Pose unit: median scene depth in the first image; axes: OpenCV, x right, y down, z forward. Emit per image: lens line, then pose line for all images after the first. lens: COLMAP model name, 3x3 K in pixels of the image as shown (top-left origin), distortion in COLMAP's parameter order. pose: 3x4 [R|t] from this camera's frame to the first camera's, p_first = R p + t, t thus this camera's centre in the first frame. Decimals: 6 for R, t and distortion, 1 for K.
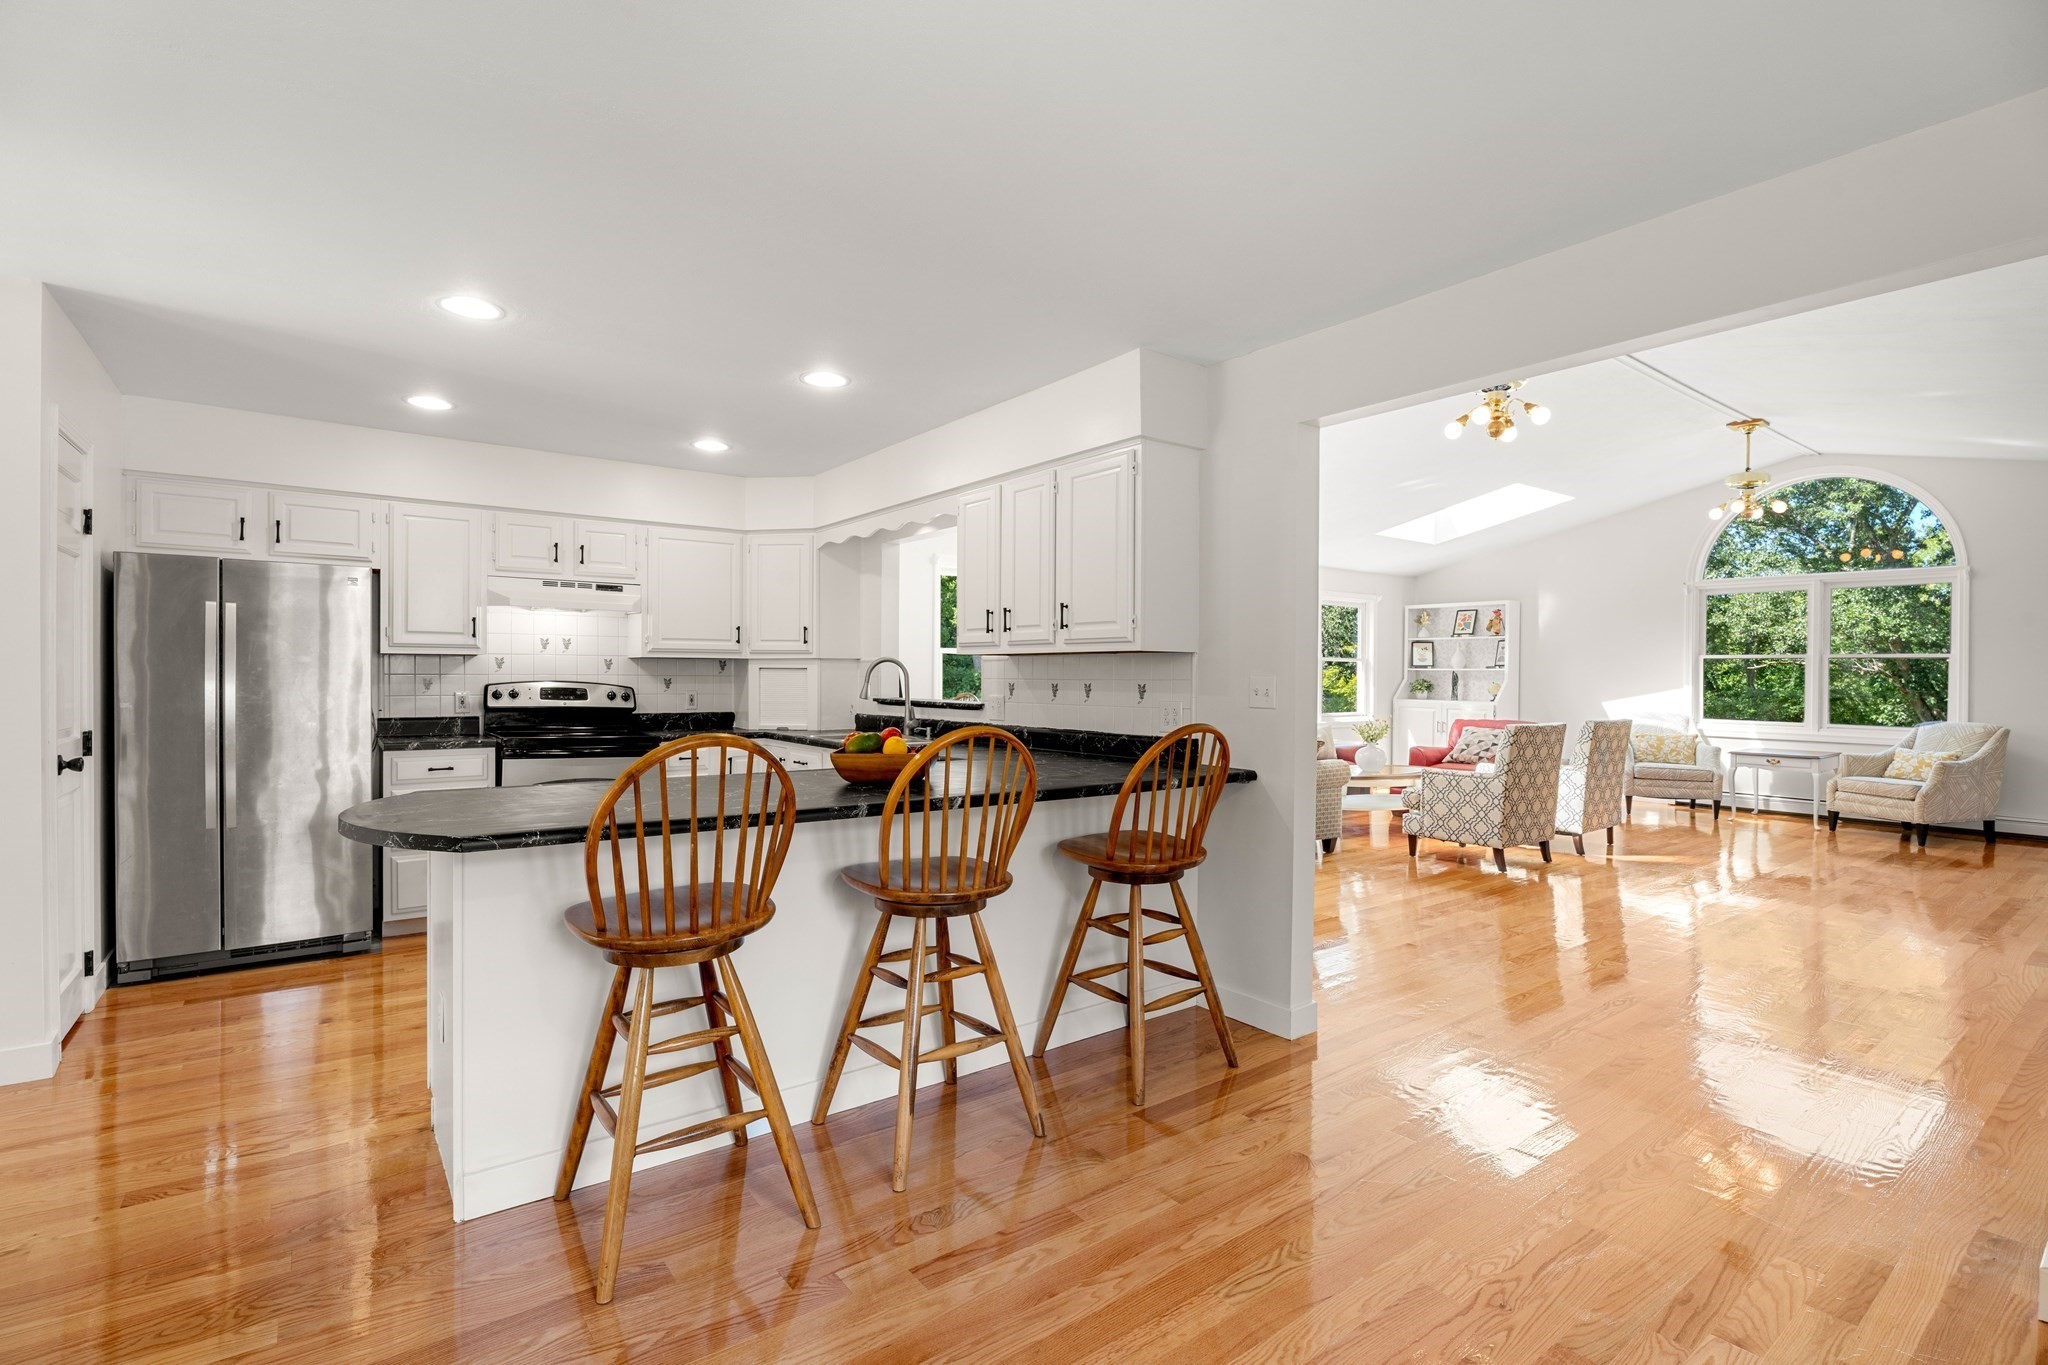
lens RADIAL K [[944.1, 0, 1024.0], [0, 944.1, 682.5], [0, 0, 1]] dist [-0.016393, 0.000062]
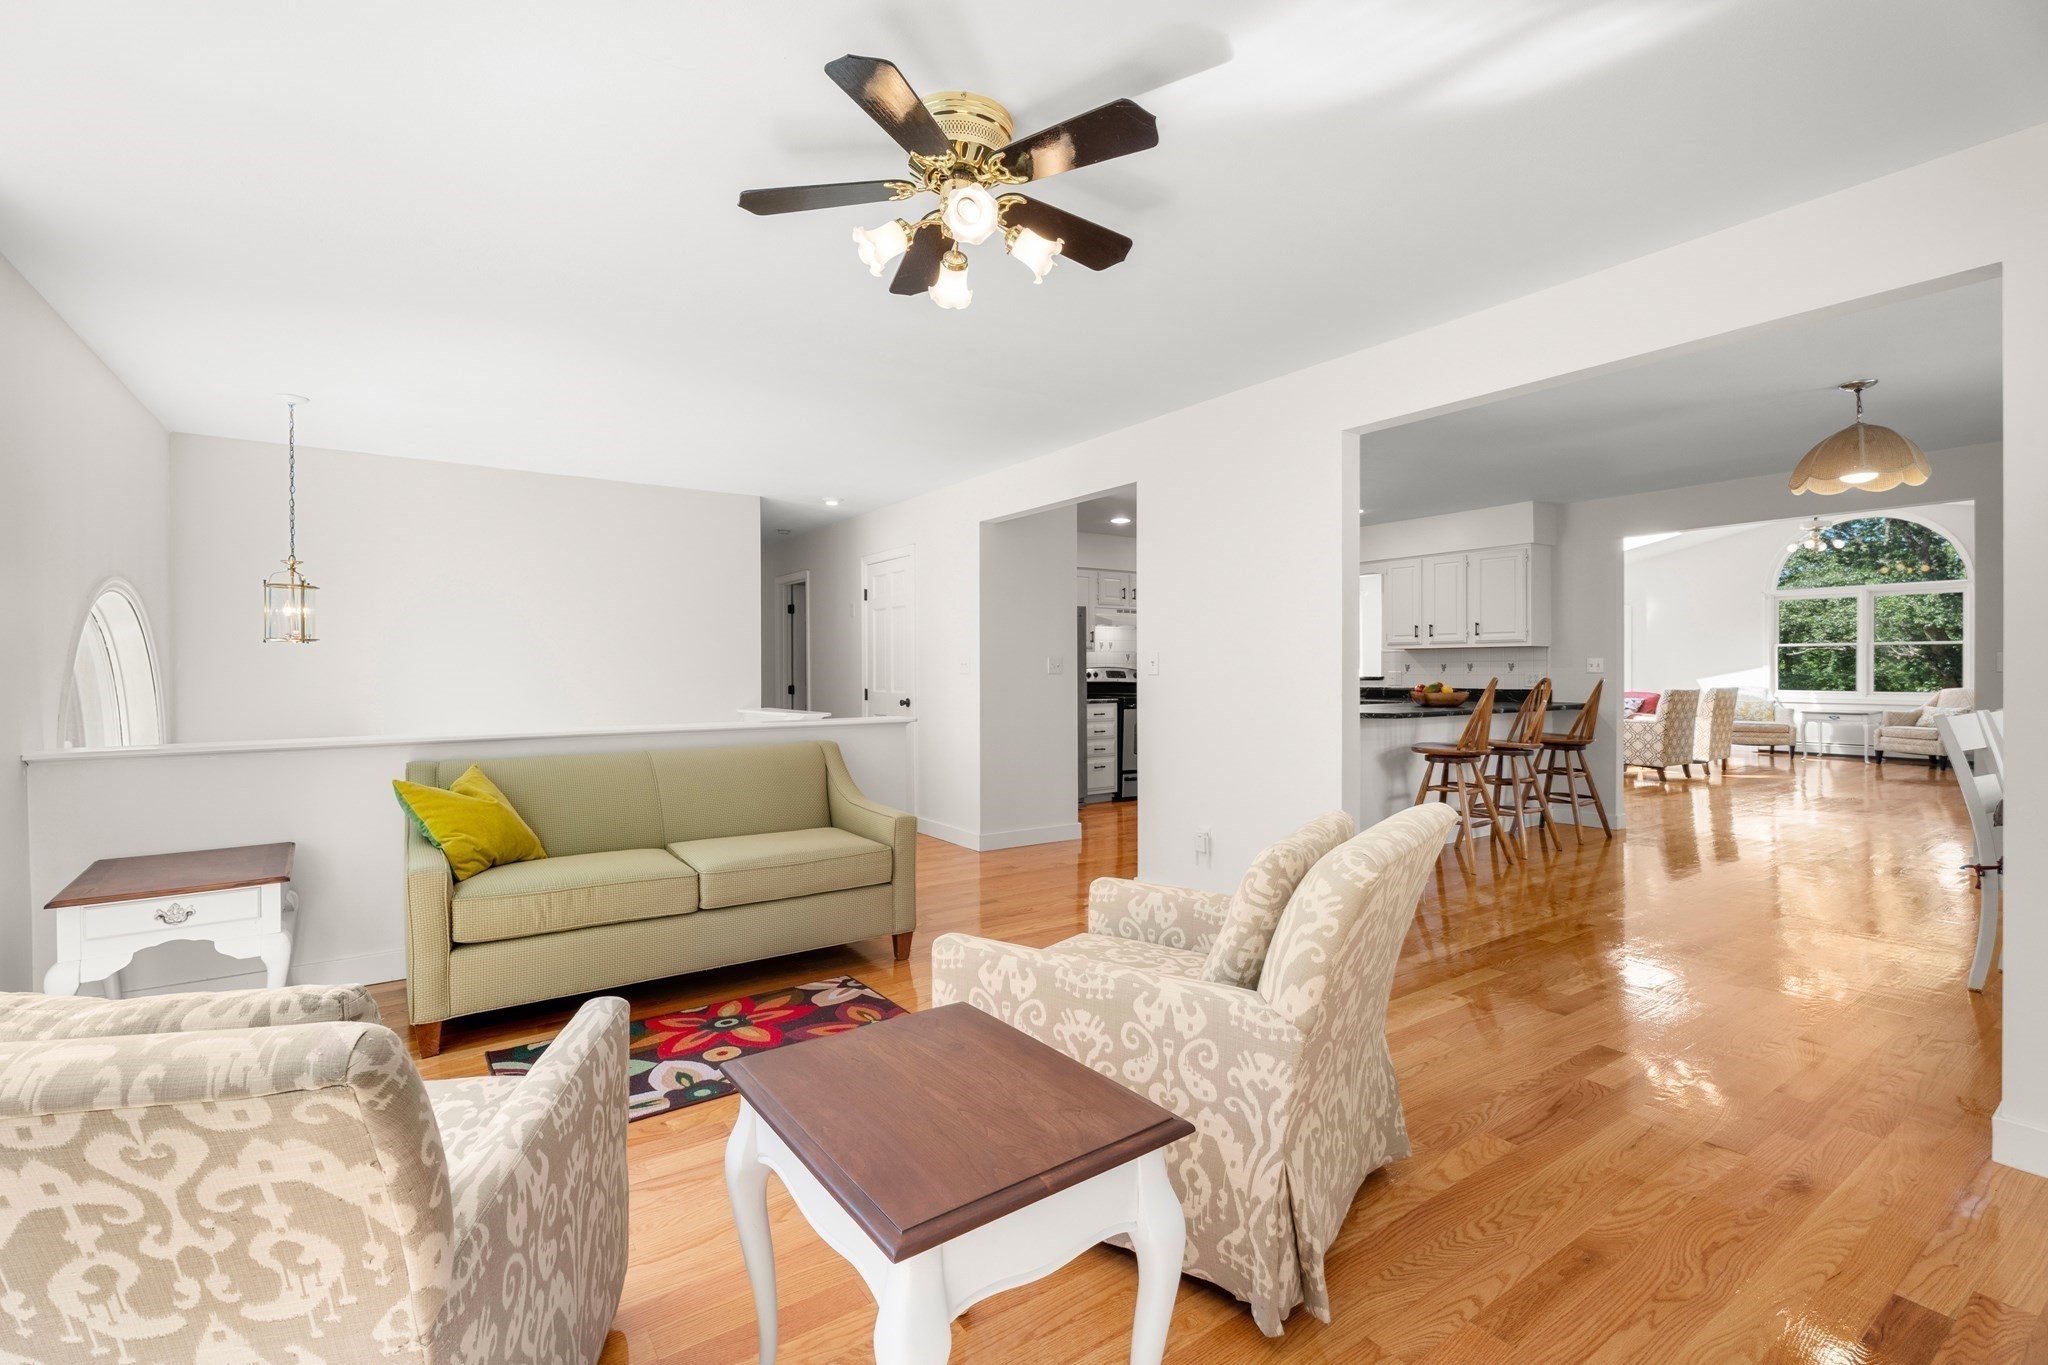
lens RADIAL K [[908.0, 0, 1023.0], [0, 908.0, 676.1], [0, 0, 1]] dist [-0.000290, -0.000369]
pose [[0.999349, -0.010262, -0.034573, -0.406426], [0.010221, 0.999947, -0.001349, 0.010329], [0.034585, 0.000995, 0.999401, -0.450050]]
